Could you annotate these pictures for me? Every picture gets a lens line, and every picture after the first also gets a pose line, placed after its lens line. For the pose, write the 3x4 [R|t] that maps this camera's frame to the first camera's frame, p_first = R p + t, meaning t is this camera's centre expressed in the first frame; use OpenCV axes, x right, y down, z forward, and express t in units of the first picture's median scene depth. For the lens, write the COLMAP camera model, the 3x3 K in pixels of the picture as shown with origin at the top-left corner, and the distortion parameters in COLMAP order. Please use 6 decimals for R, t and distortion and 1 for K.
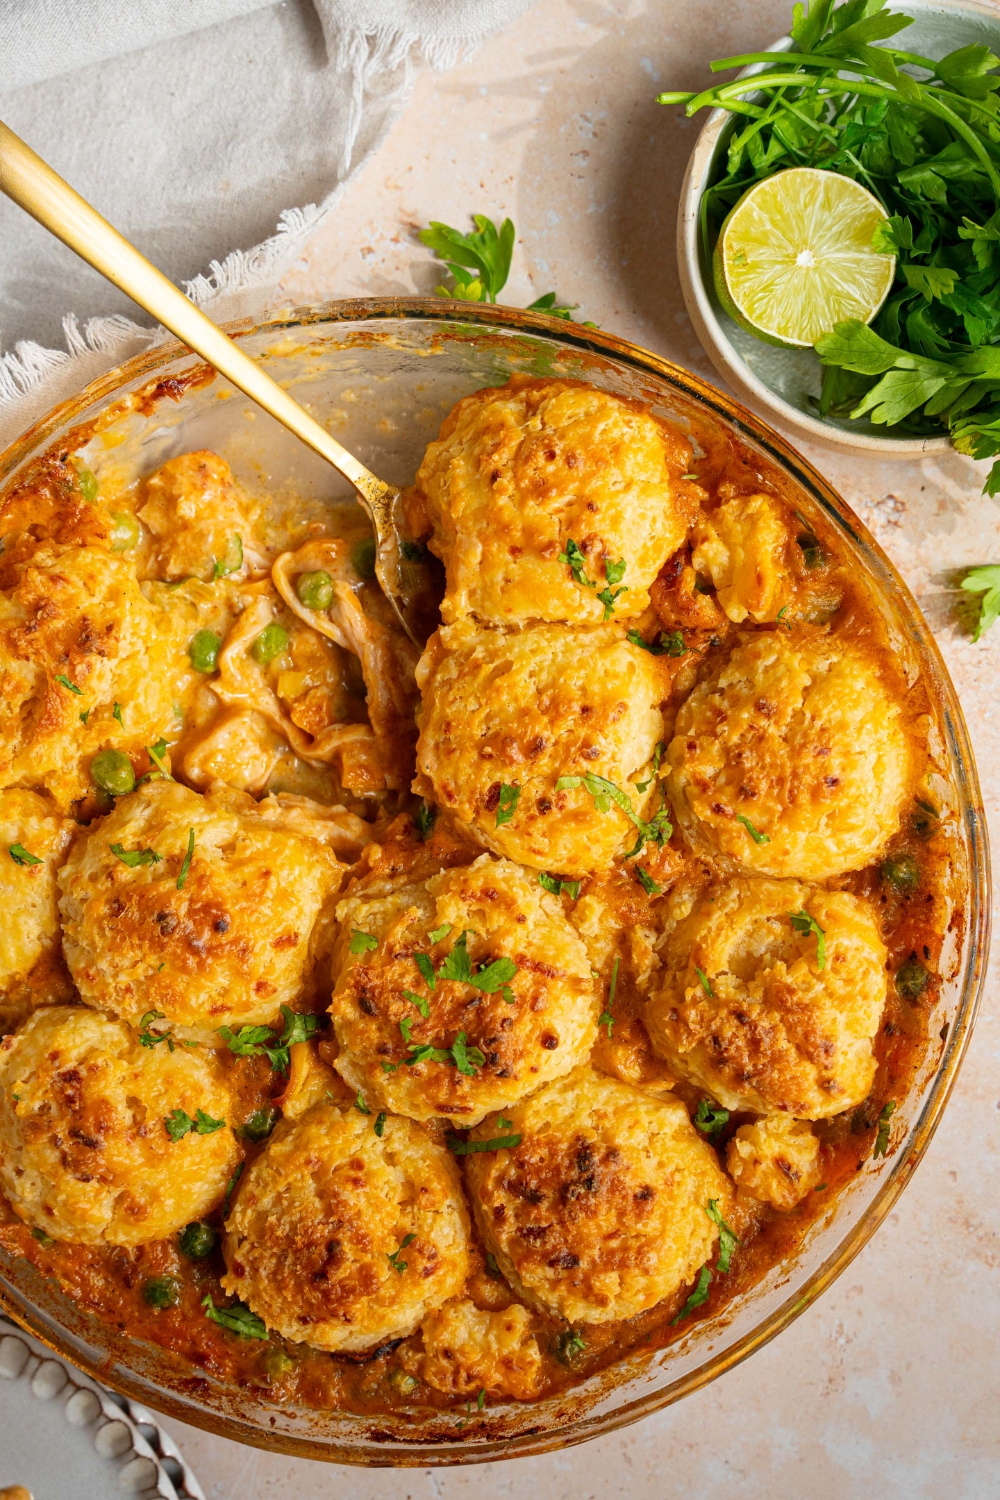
lens RADIAL K [[1800.5, 0, 495.2], [0, 1800.5, 842.9], [0, 0, 1]] dist [0.141608, 0.006091]
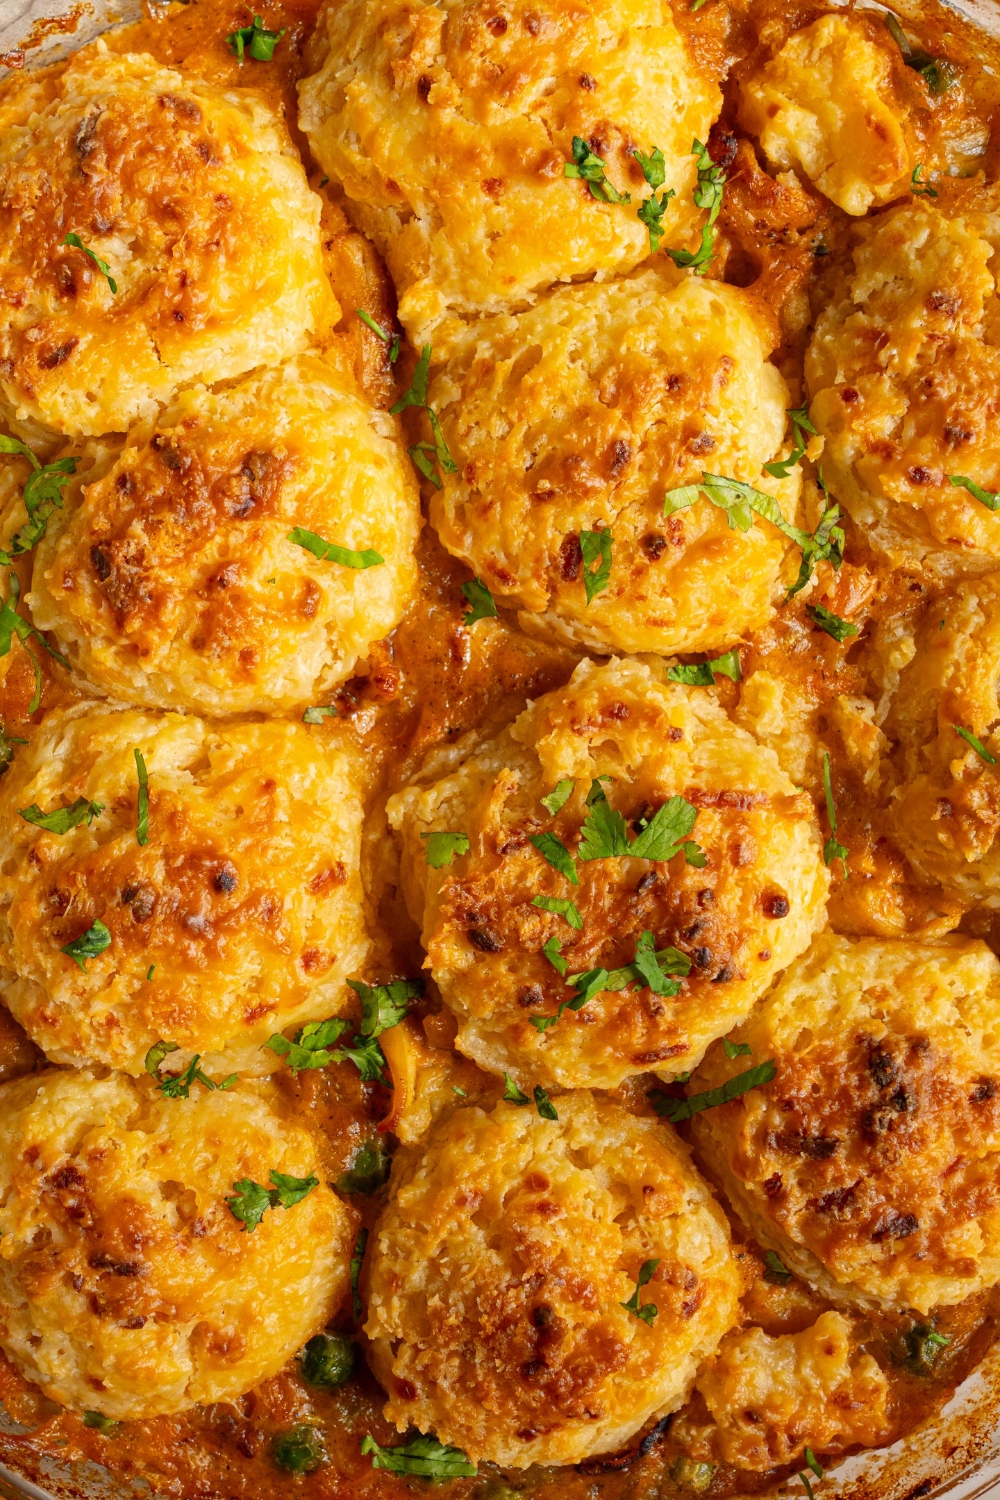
lens RADIAL K [[1731.5, 0, 429.6], [0, 1731.5, 749.1], [0, 0, 1]] dist [-0.114556, 0.218597]
pose [[0.956156, -0.291832, 0.024479, -0.083147], [0.292632, 0.955350, -0.040894, 0.046378], [-0.011452, 0.046265, 0.998864, 0.392737]]
